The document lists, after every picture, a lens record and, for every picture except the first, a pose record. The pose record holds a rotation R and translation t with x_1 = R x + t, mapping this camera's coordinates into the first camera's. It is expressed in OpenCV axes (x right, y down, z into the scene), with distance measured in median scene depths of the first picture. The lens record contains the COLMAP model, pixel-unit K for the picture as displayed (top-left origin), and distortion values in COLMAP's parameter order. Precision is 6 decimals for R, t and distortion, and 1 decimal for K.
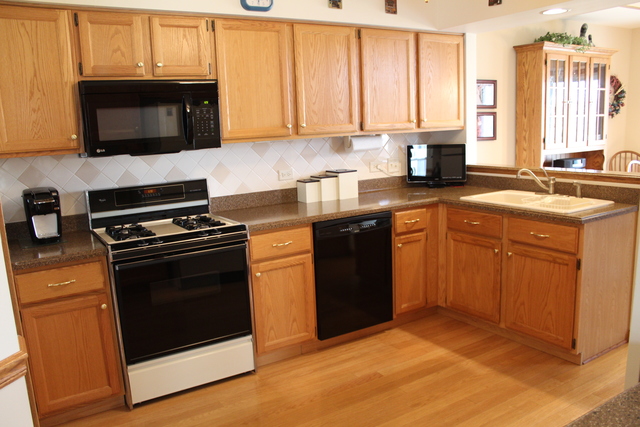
lens RADIAL K [[530.6, 0, 320.0], [0, 530.6, 213.5], [0, 0, 1]] dist [-0.177017, 0.154398]
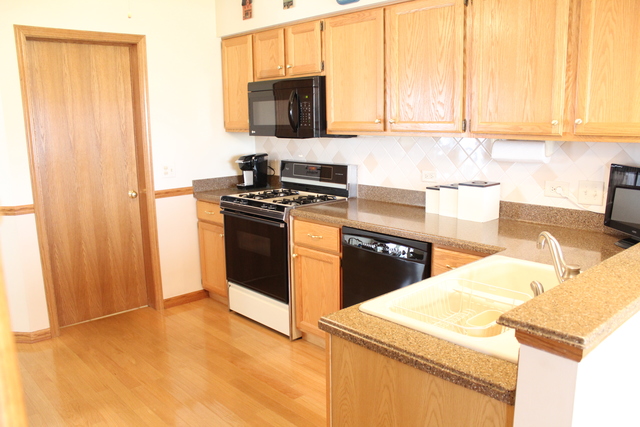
lens RADIAL K [[530.6, 0, 320.0], [0, 530.6, 213.5], [0, 0, 1]] dist [-0.177017, 0.154398]
pose [[0.181395, 0.214617, -0.959706, 0.888973], [-0.159164, 0.969436, 0.186709, -0.174421], [0.970445, 0.118882, 0.210010, 0.771217]]
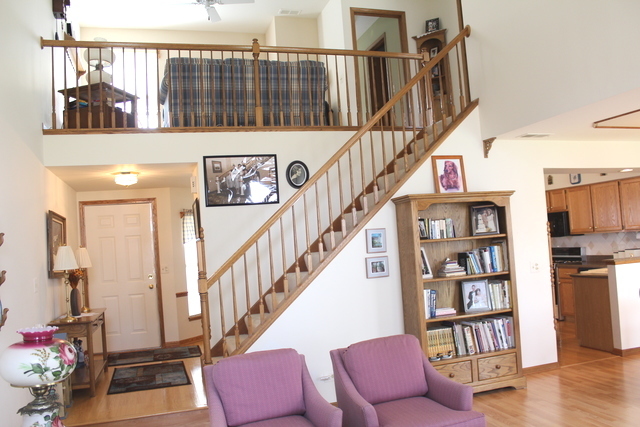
lens RADIAL K [[530.6, 0, 320.0], [0, 530.6, 213.5], [0, 0, 1]] dist [-0.177017, 0.154398]
pose [[-0.258304, 0.006932, -0.966039, 2.646062], [-0.090347, 0.995418, 0.031300, -0.203612], [0.961830, 0.095363, -0.256494, 0.430540]]
